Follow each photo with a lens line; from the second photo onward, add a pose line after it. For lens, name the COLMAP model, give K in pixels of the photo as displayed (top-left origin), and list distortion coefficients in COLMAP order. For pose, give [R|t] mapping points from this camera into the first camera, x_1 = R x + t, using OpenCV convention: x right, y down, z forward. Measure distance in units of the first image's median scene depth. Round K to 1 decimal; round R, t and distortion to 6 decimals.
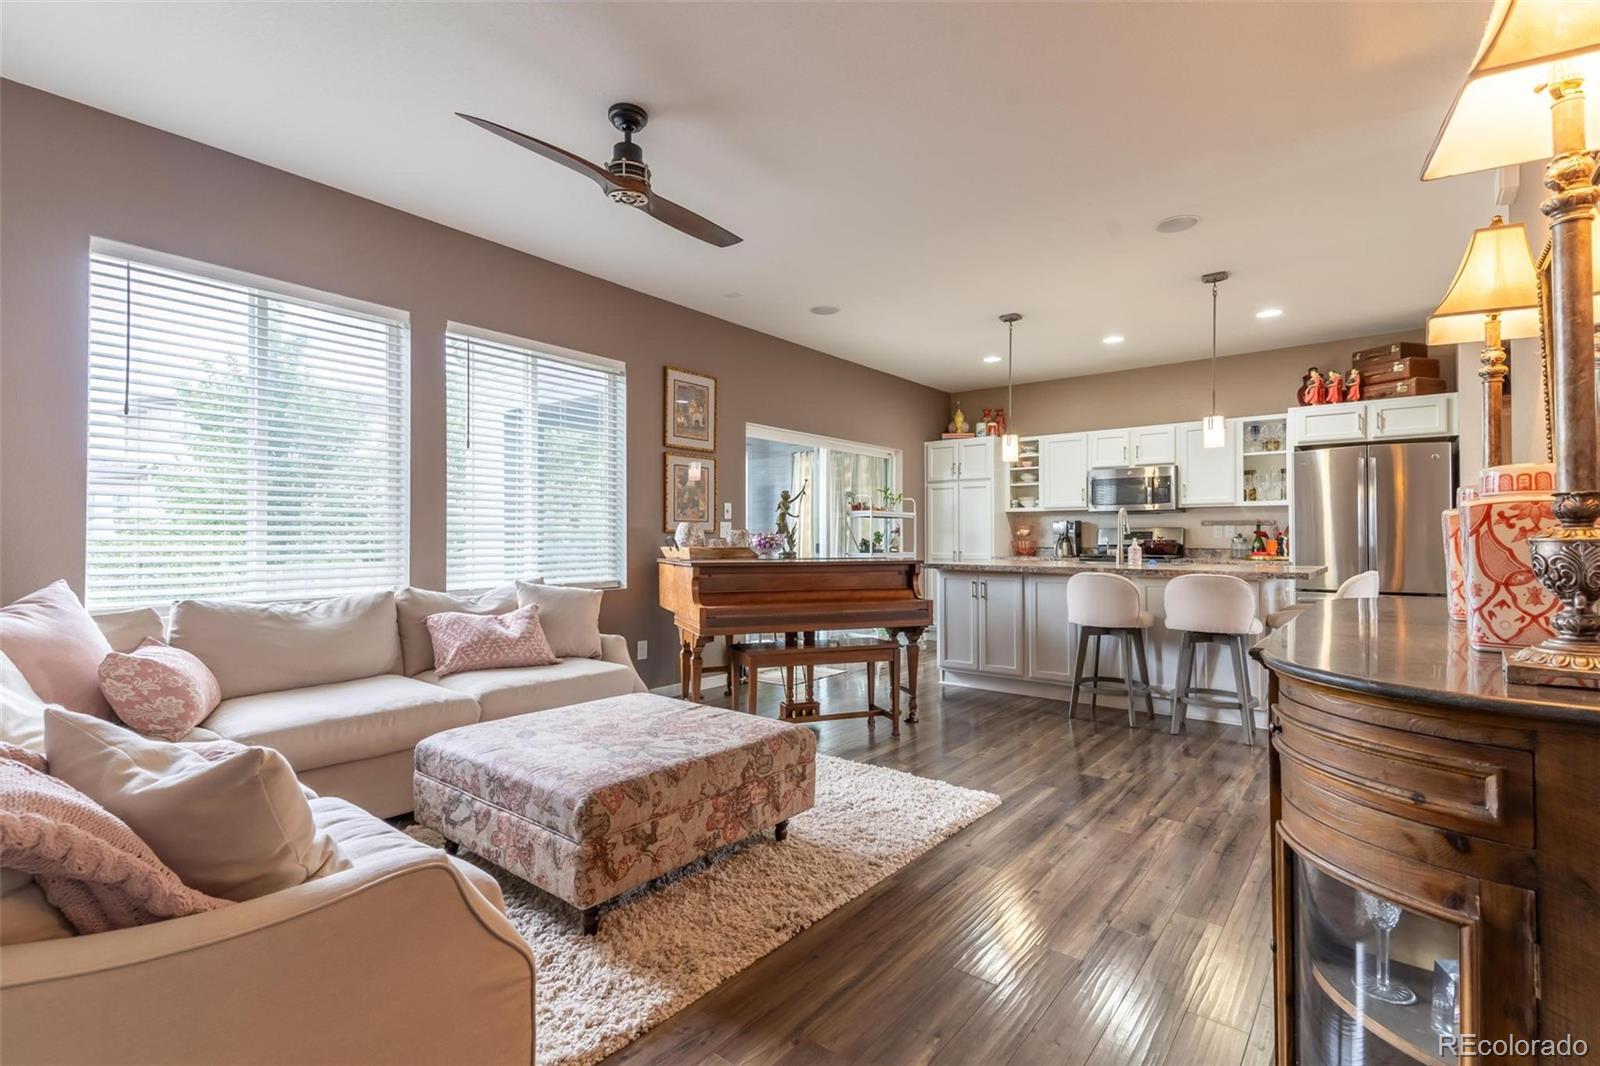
lens RADIAL K [[752.0, 0, 786.9], [0, 752.0, 527.3], [0, 0, 1]] dist [0.047107, -0.023143]
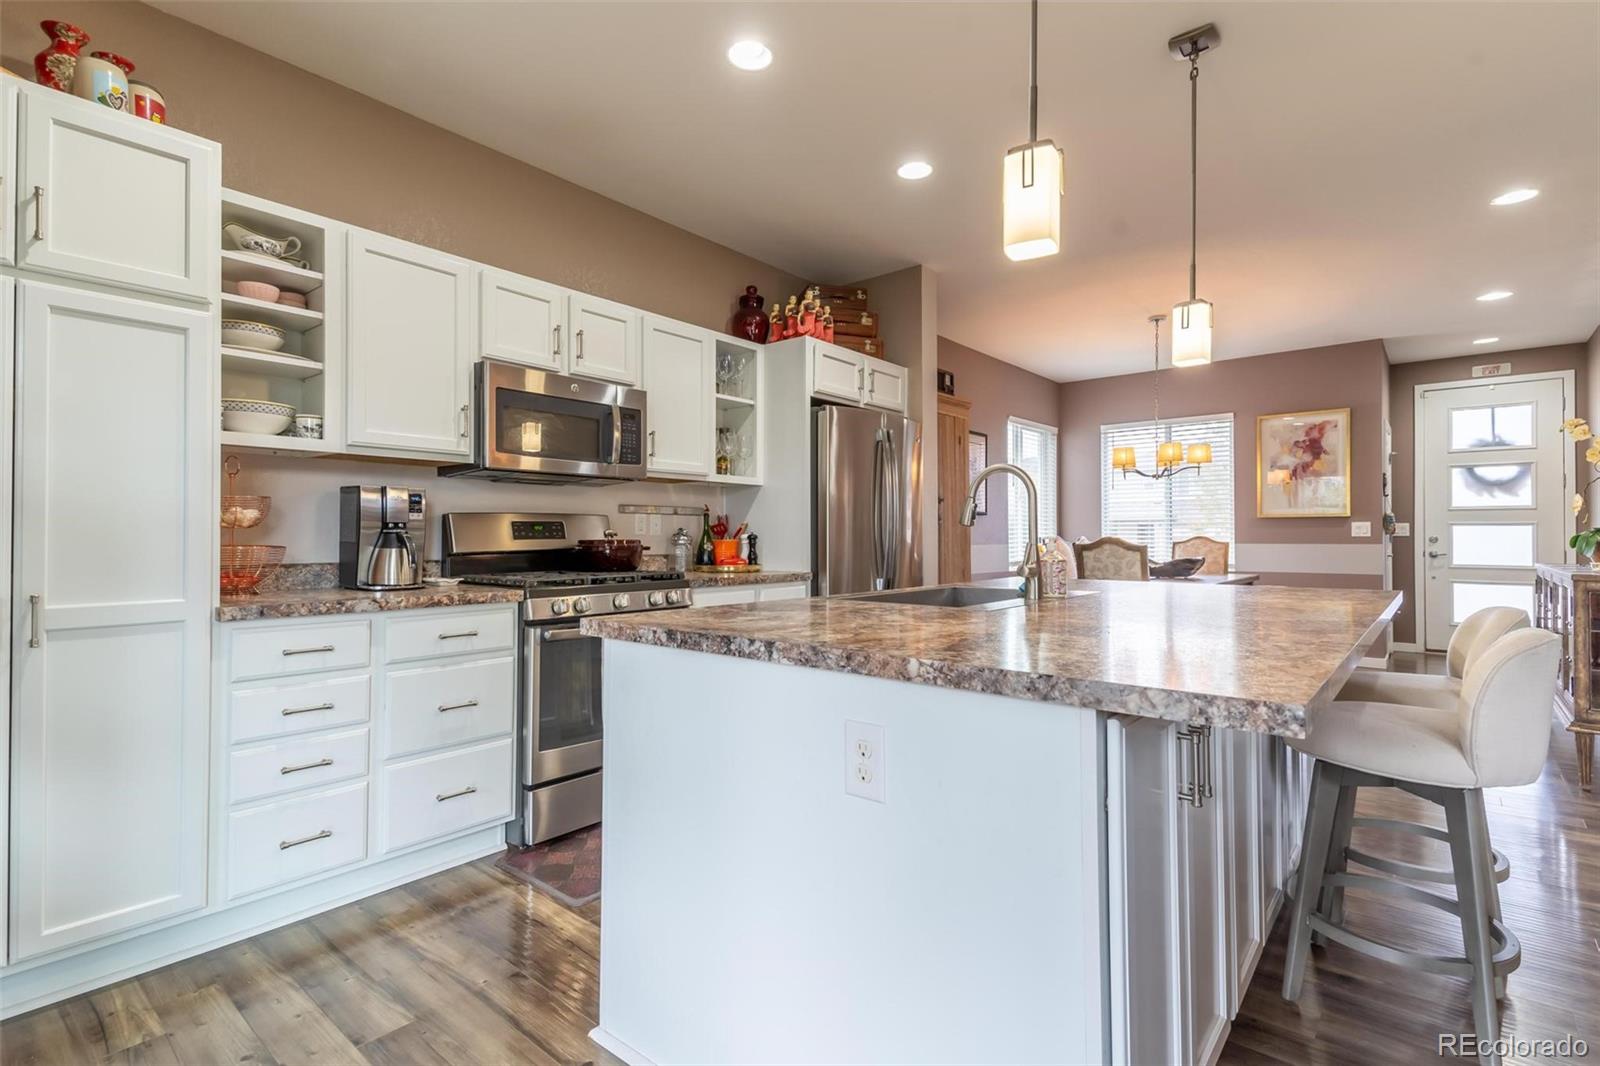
lens RADIAL K [[752.0, 0, 786.9], [0, 752.0, 527.3], [0, 0, 1]] dist [0.047107, -0.023143]
pose [[0.025997, 0.009127, 0.999620, 0.015472], [-0.015688, 0.999839, -0.008721, 0.014214], [-0.999539, -0.015456, 0.026136, 1.056744]]
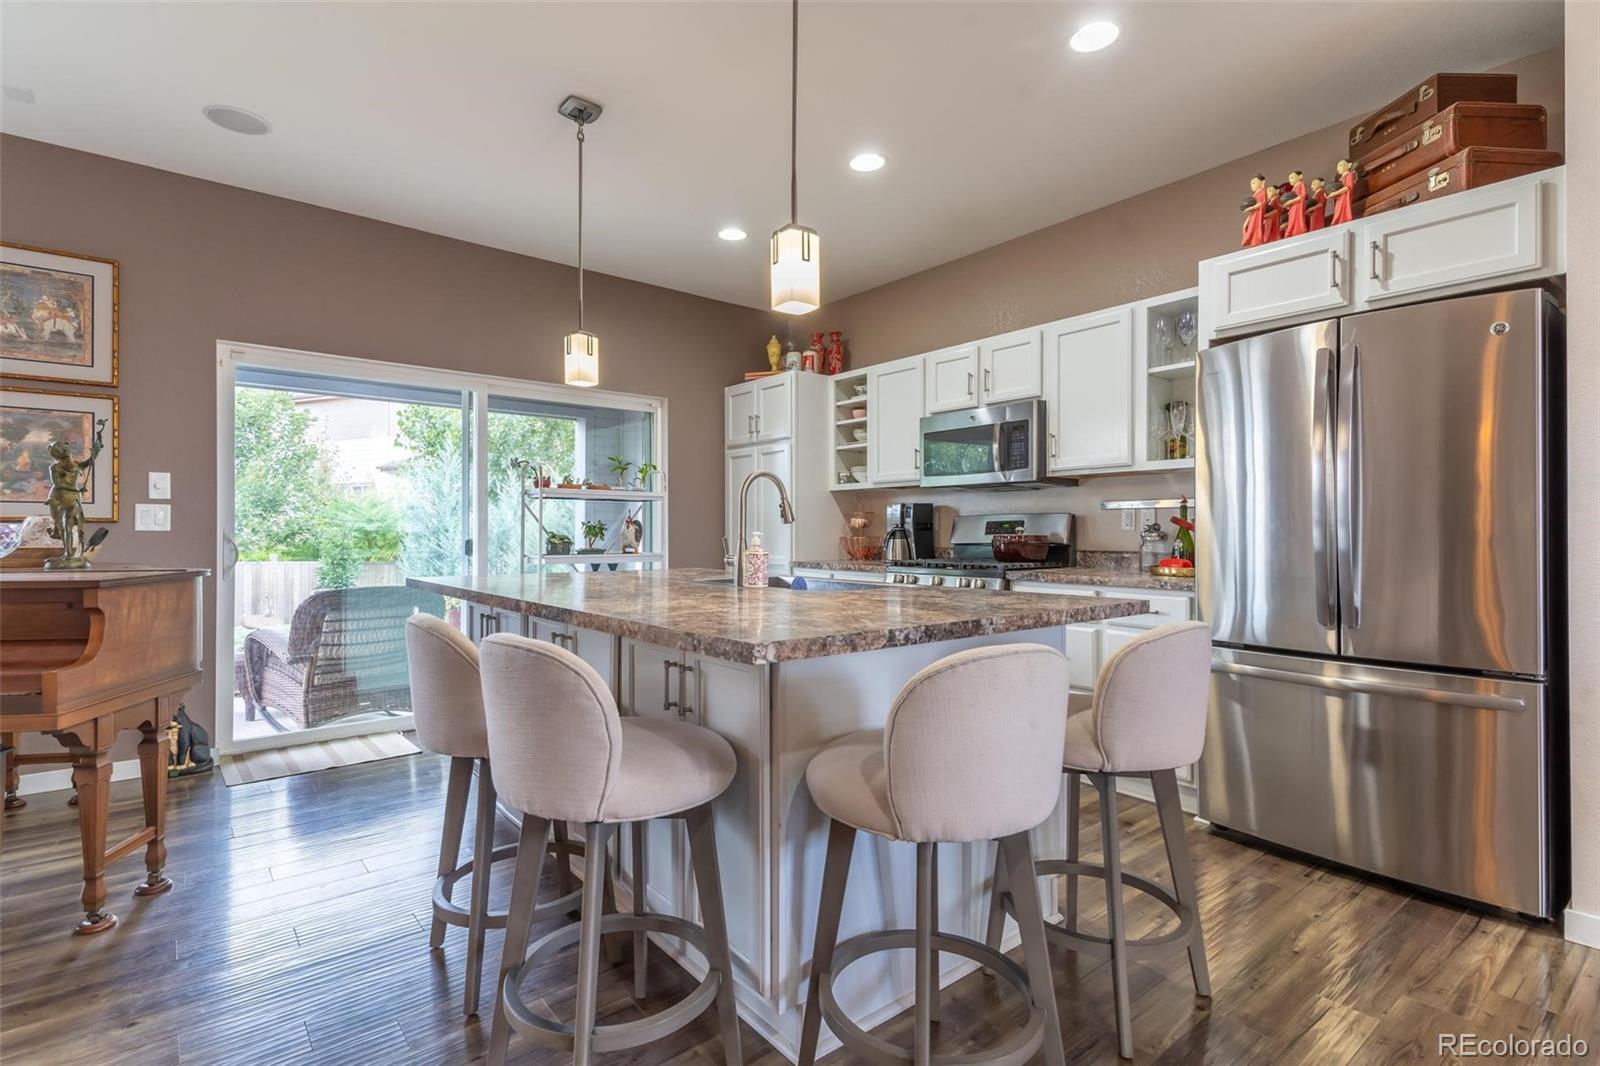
lens RADIAL K [[752.0, 0, 786.9], [0, 752.0, 527.3], [0, 0, 1]] dist [0.047107, -0.023143]
pose [[0.977109, -0.000494, -0.212739, 0.534585], [0.002510, 0.999954, 0.009205, 0.007025], [0.212724, -0.009528, 0.977066, 0.500427]]
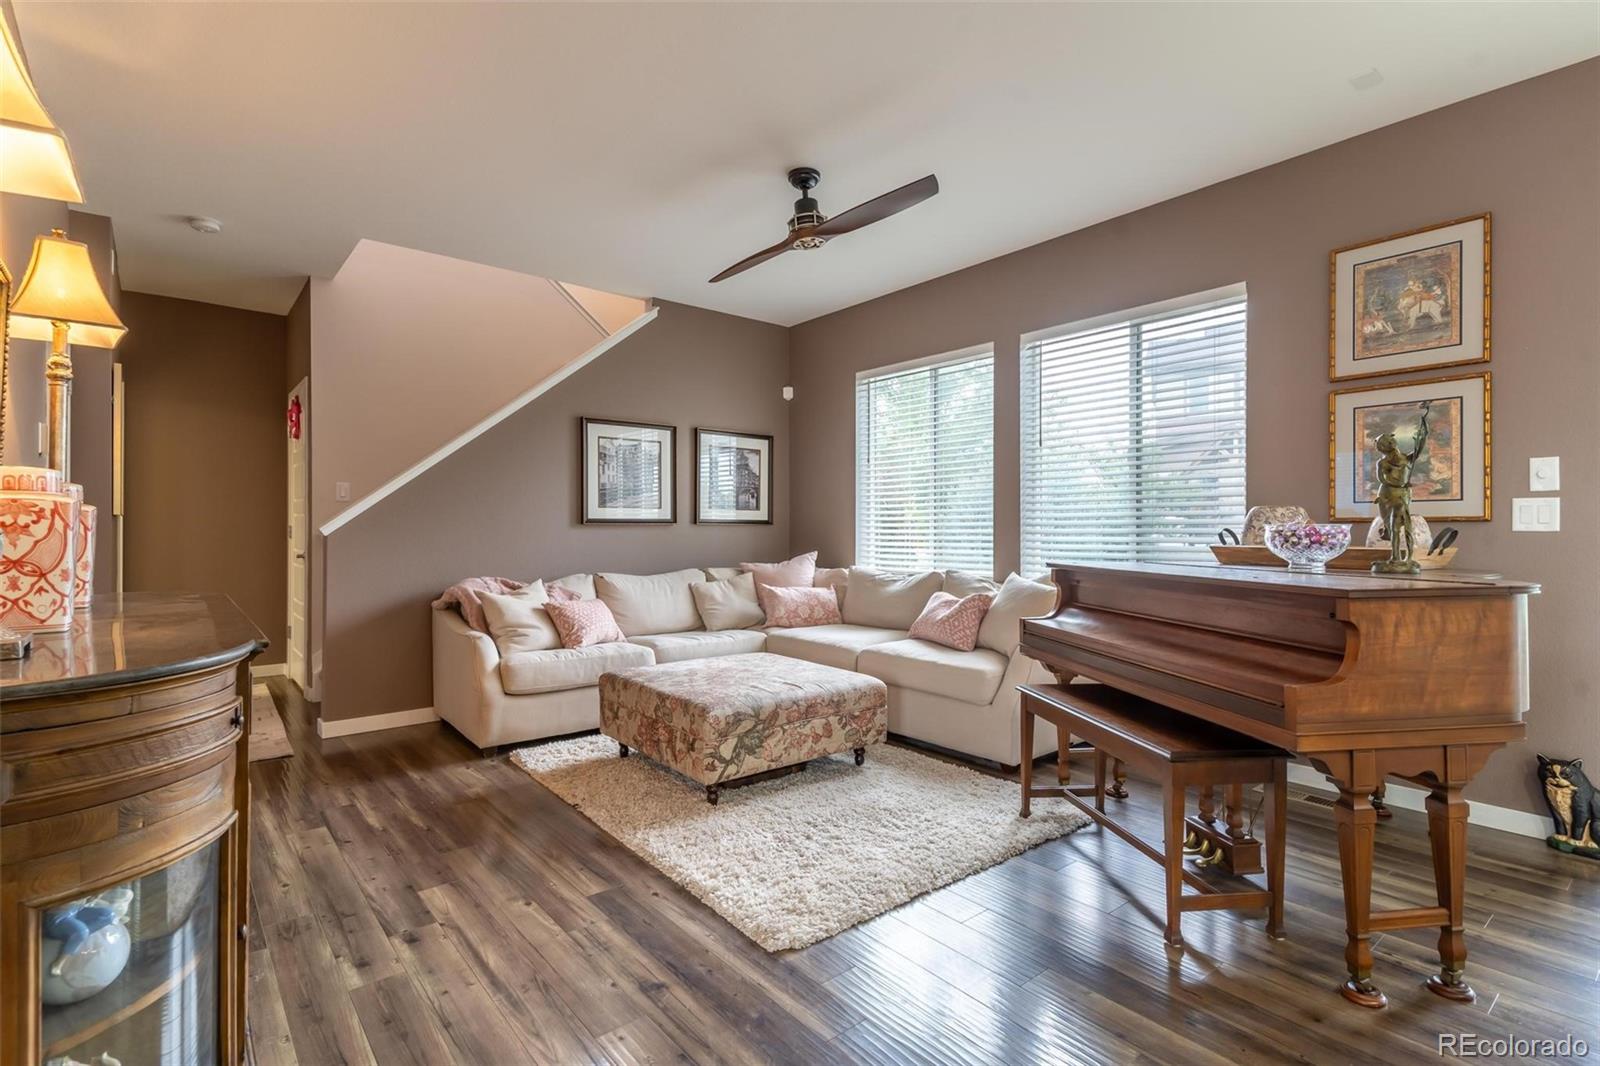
lens RADIAL K [[752.0, 0, 786.9], [0, 752.0, 527.3], [0, 0, 1]] dist [0.047107, -0.023143]
pose [[-0.212634, -0.005307, -0.977117, 0.490578], [0.014264, 0.999862, -0.008534, 0.008930], [0.977028, -0.015752, -0.212529, 0.628223]]
